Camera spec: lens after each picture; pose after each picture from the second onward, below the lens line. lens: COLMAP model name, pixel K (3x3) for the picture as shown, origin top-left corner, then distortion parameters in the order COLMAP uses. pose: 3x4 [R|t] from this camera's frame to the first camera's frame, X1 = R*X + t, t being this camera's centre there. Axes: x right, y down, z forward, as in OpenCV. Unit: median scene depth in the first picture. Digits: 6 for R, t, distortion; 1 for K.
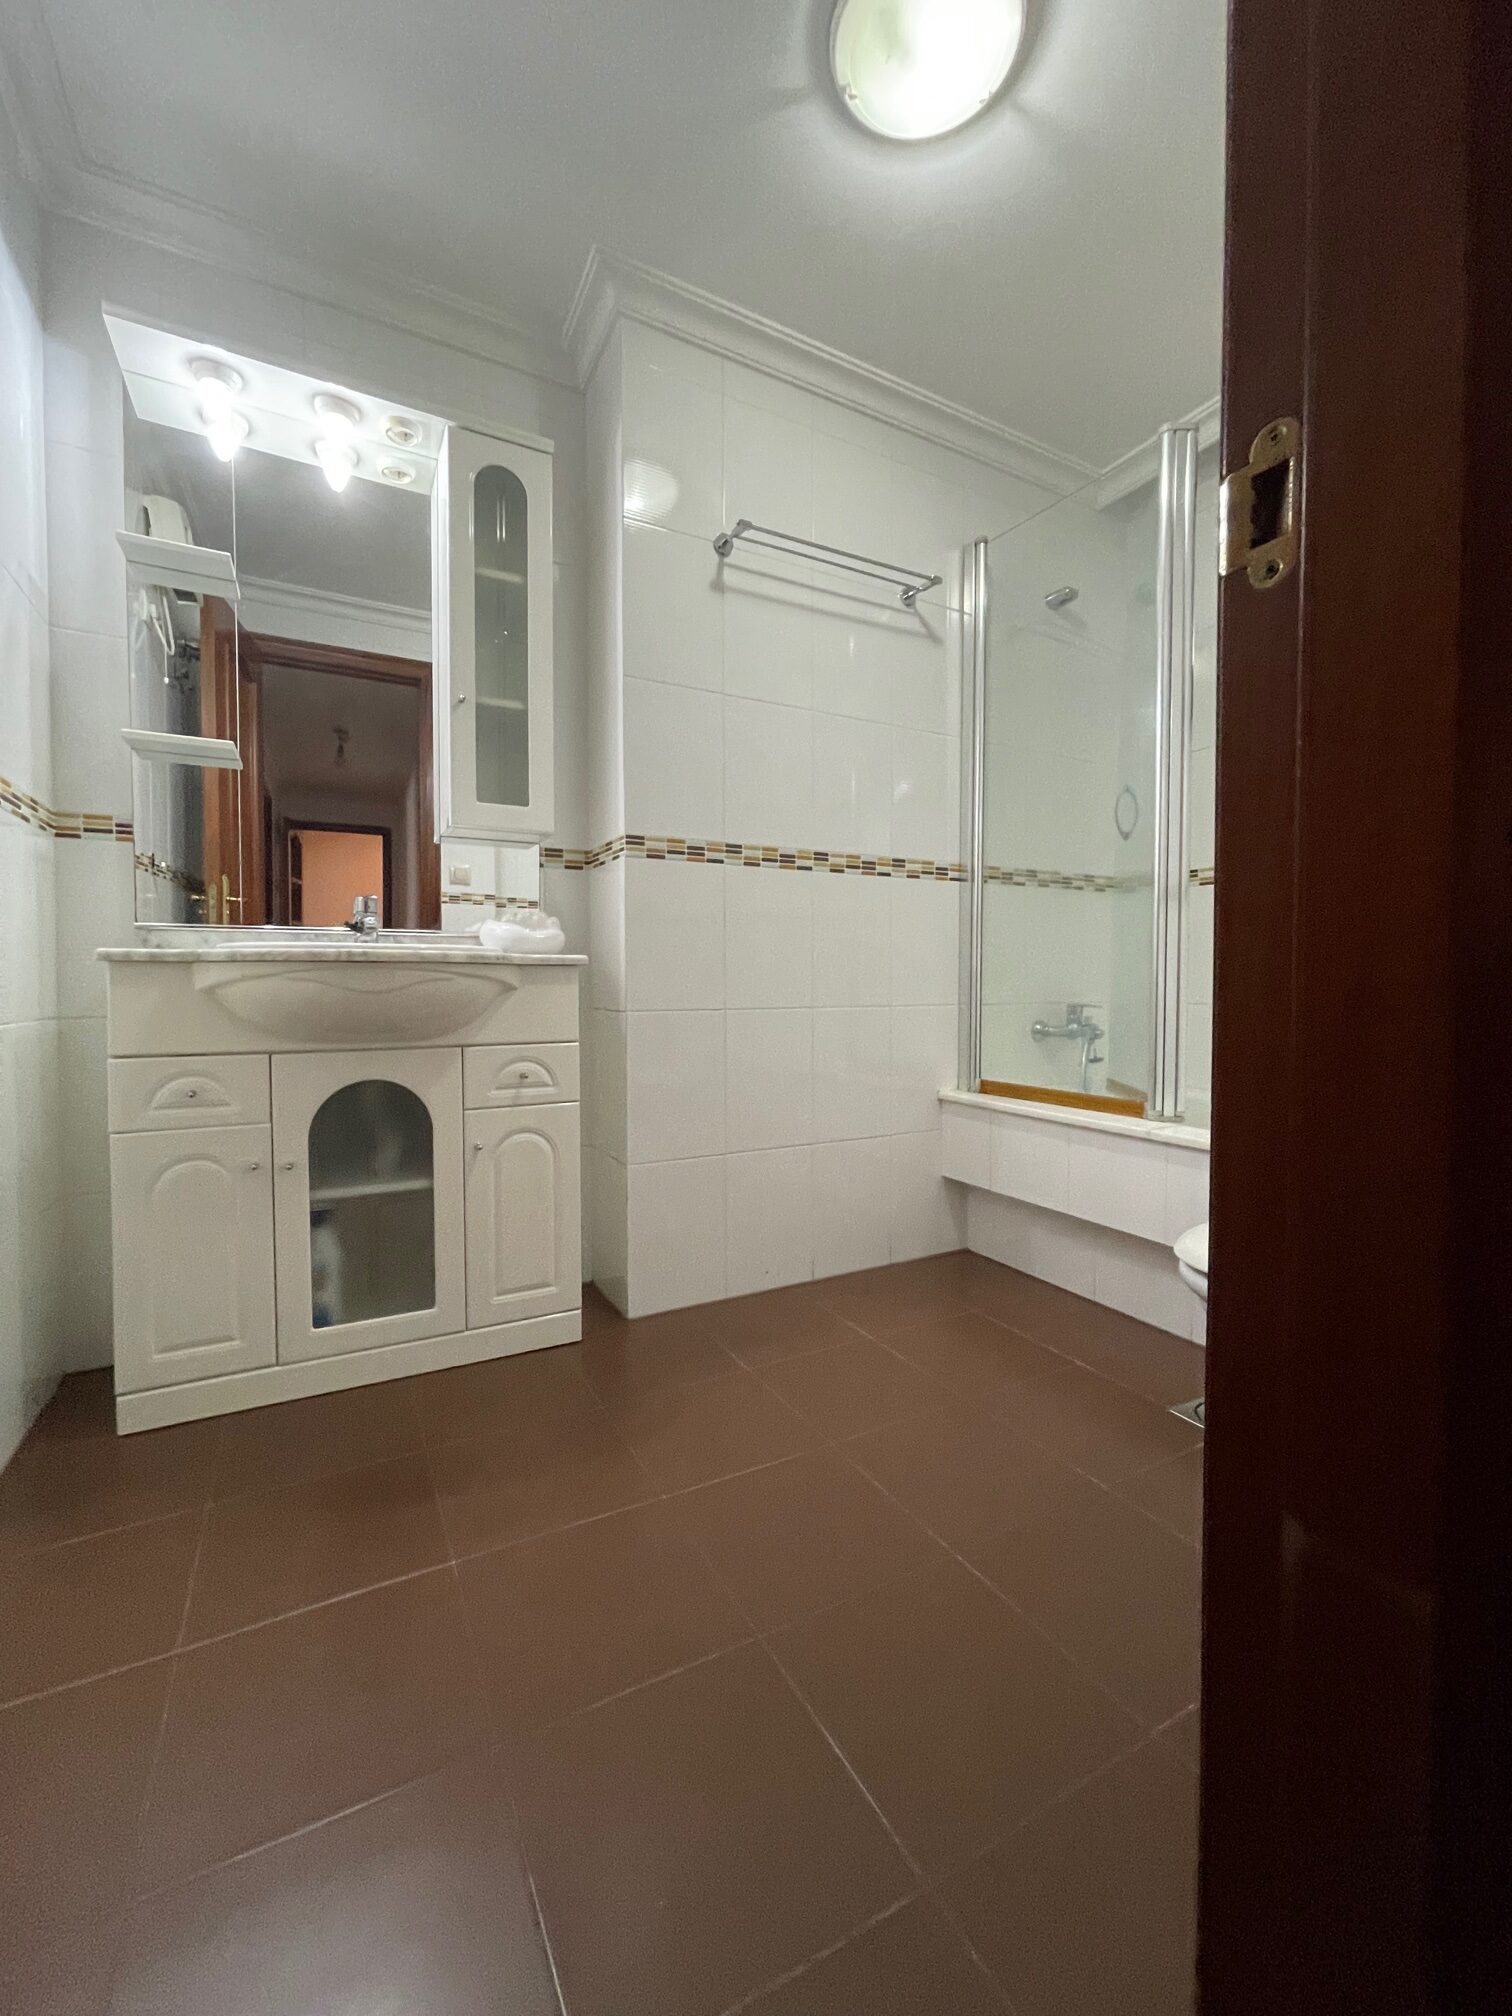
lens RADIAL K [[819.2, 0, 756.0], [0, 819.2, 1008.0], [0, 0, 1]] dist [-0.000831, 0.000733]
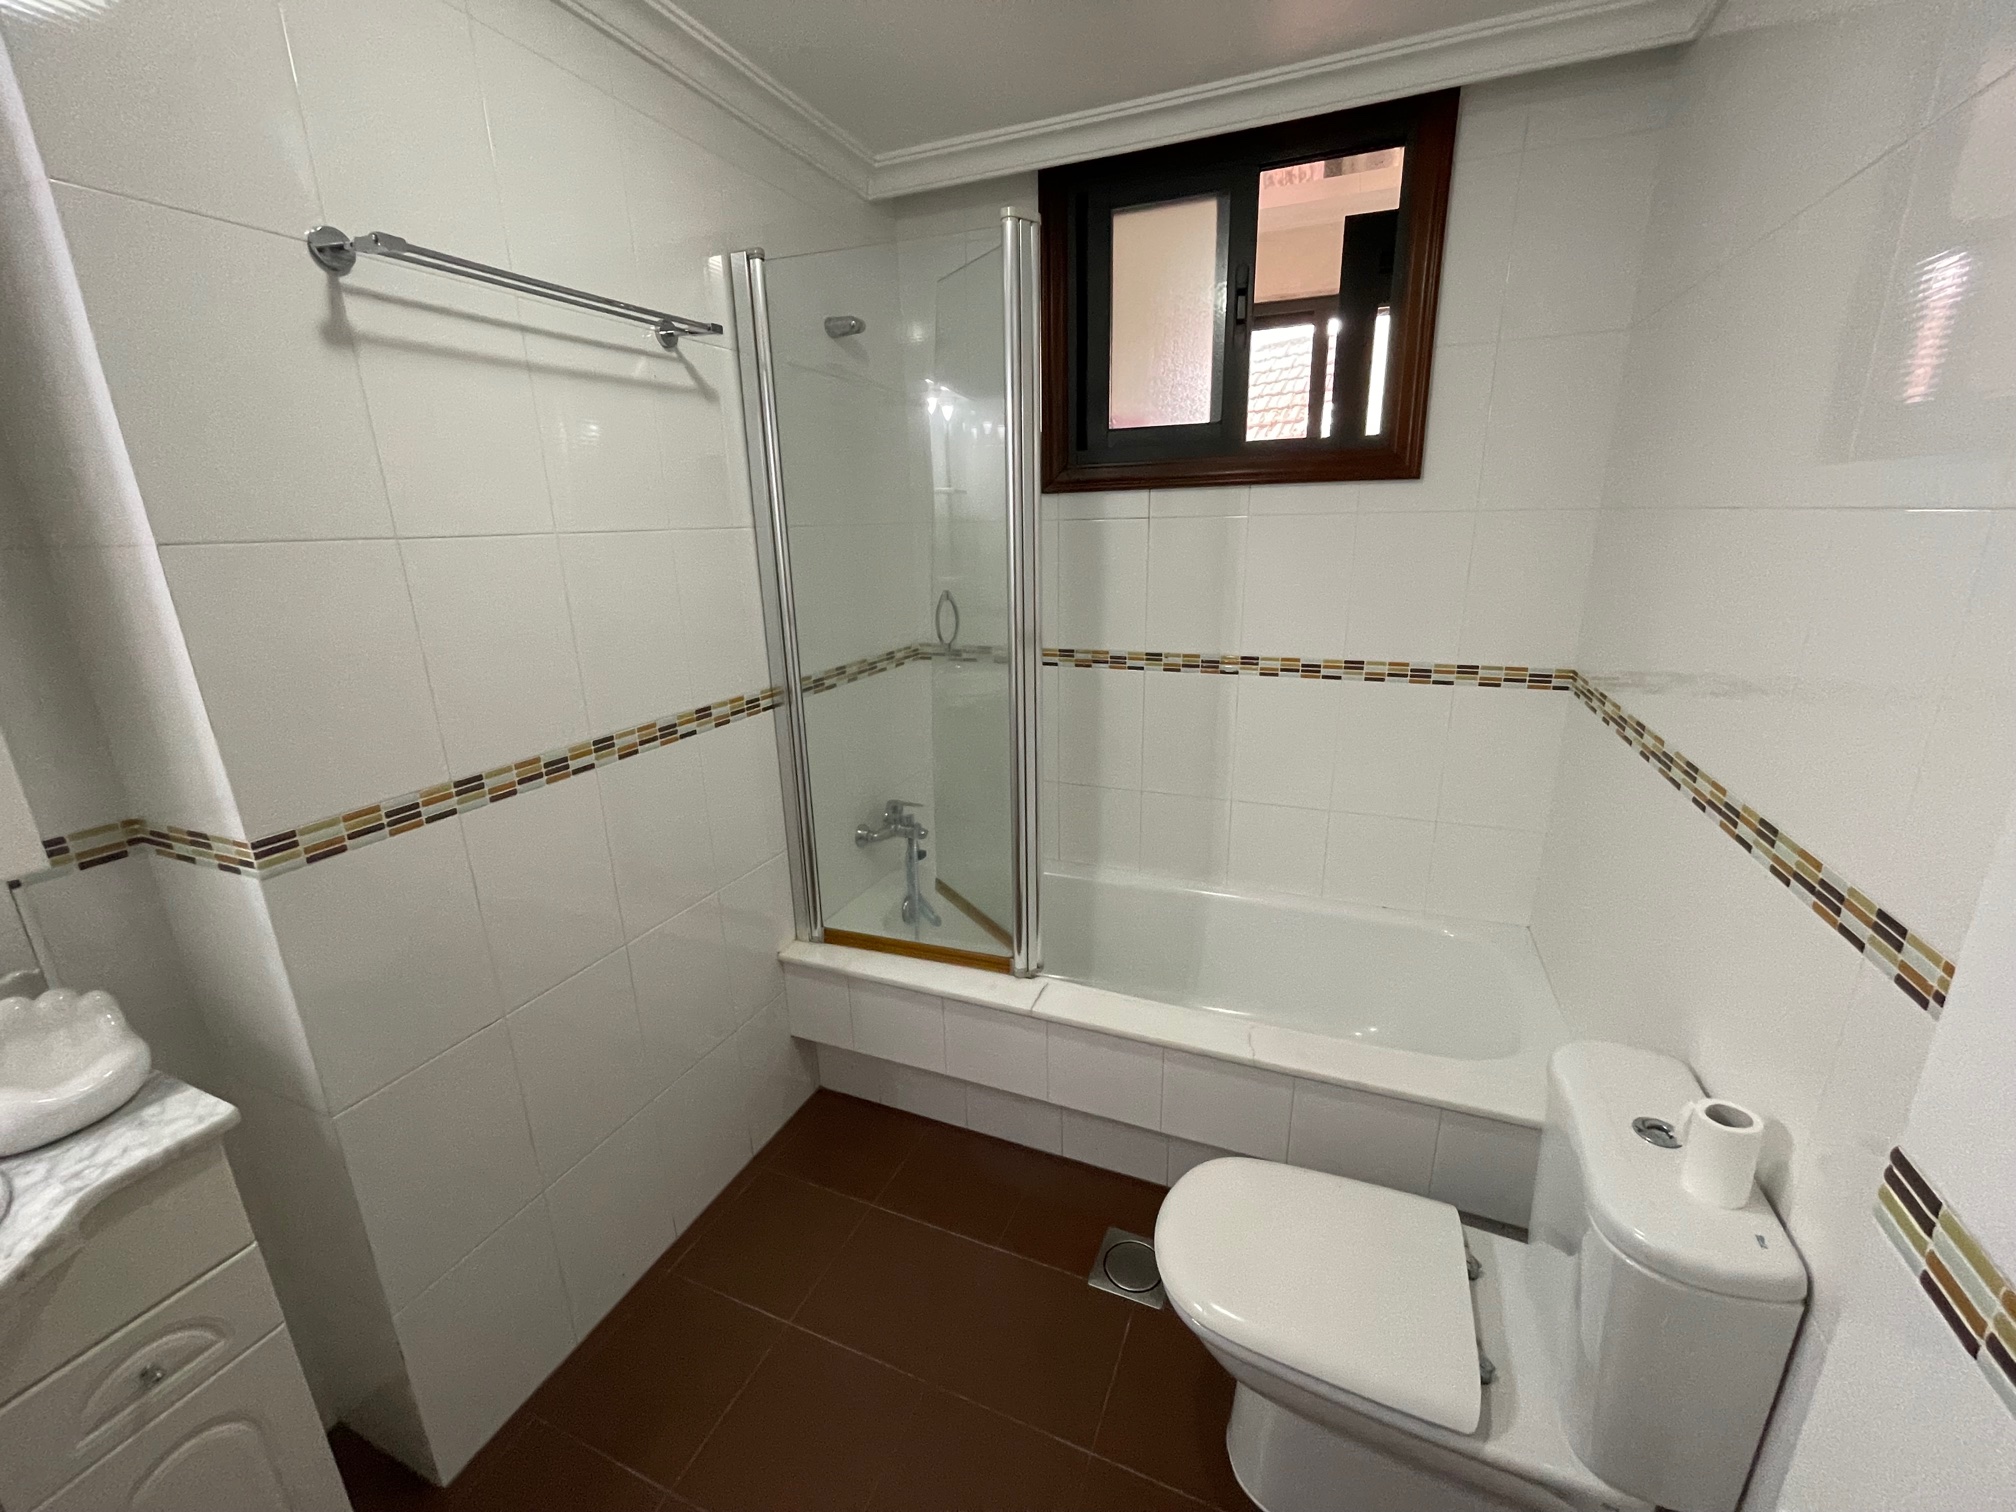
lens RADIAL K [[819.2, 0, 1003.9], [0, 819.2, 758.6], [0, 0, 1]] dist [-0.000831, 0.000733]
pose [[0.781945, -0.190643, 0.593478, -0.067987], [0.040498, 0.965609, 0.256824, -0.323572], [-0.622030, -0.176787, 0.762774, 0.240248]]
